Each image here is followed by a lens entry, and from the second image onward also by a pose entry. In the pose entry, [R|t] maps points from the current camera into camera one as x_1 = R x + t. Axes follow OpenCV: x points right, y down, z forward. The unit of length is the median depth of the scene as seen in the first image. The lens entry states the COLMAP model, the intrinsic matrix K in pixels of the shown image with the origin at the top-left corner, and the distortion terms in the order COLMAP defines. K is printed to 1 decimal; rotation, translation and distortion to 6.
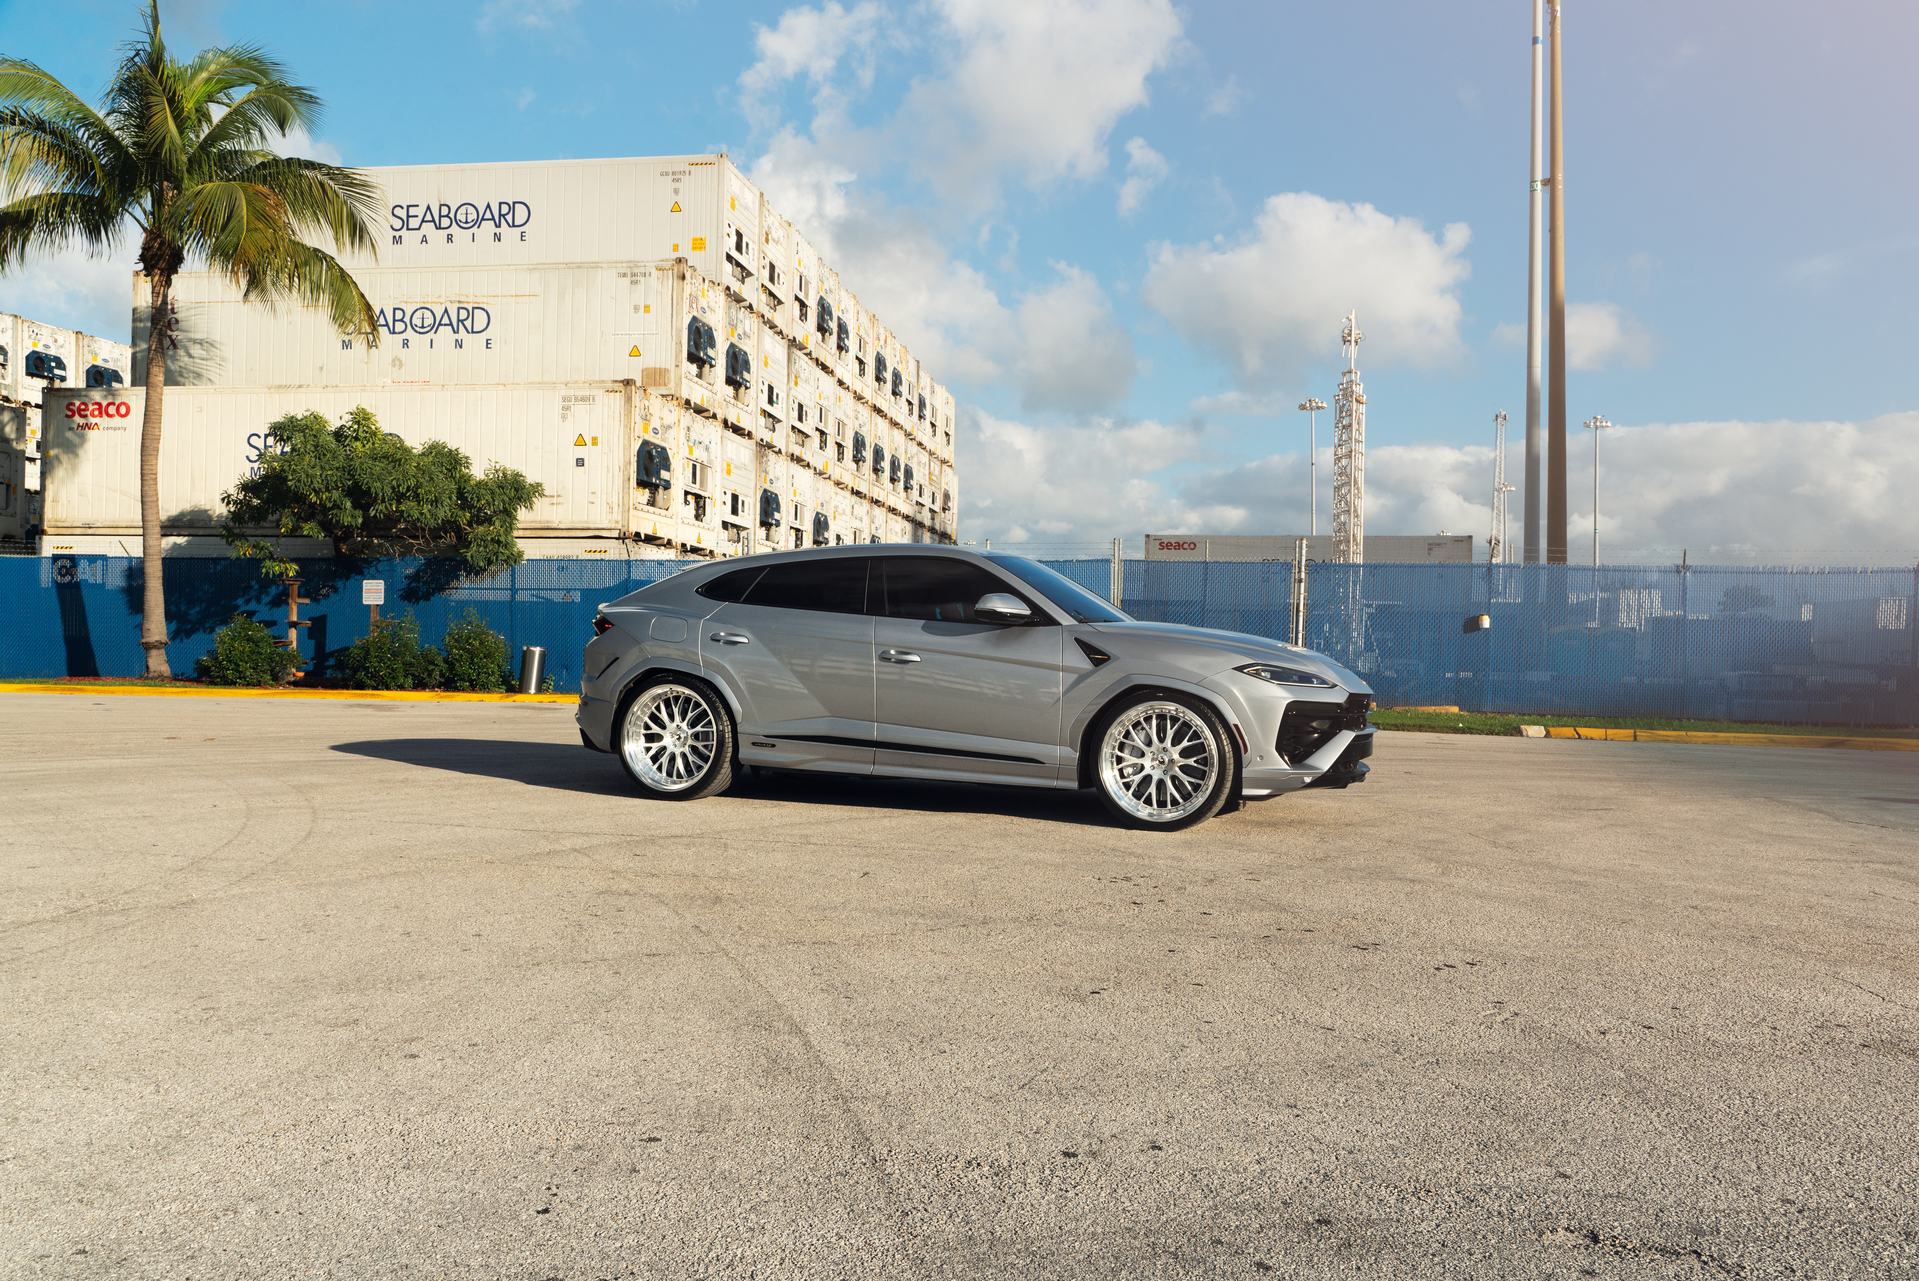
lens RADIAL K [[1529.1, 0, 995.4], [0, 1529.1, 644.2], [0, 0, 1]] dist [0.005147, -0.012307]
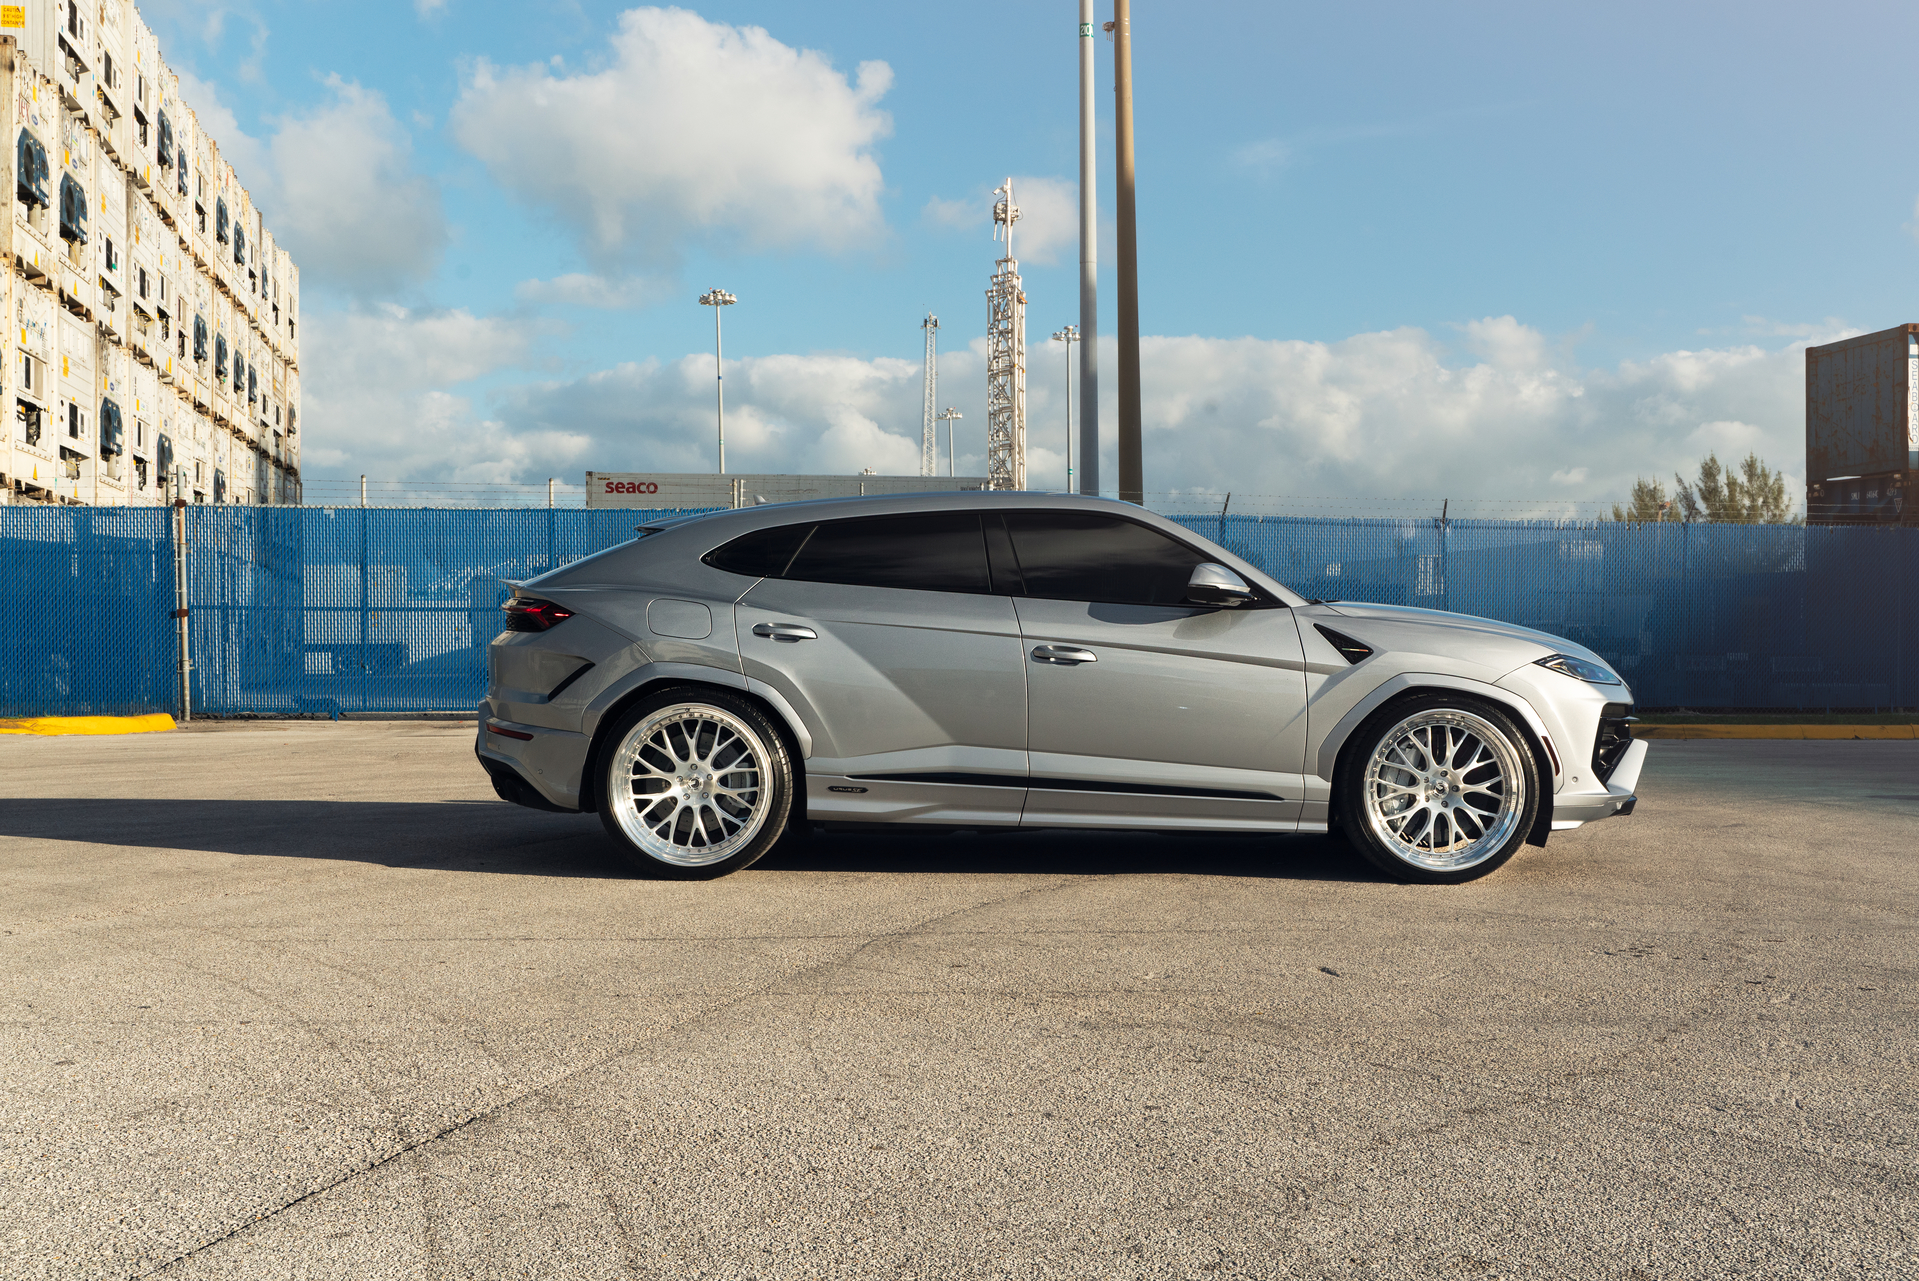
lens RADIAL K [[2102.9, 0, 968.6], [0, 2102.9, 639.5], [0, 0, 1]] dist [-0.019597, 0.000000]
pose [[0.940573, -0.017116, 0.339160, -0.127641], [0.014258, 0.999839, 0.010916, -0.002952], [-0.339292, -0.005432, 0.940665, 0.034158]]
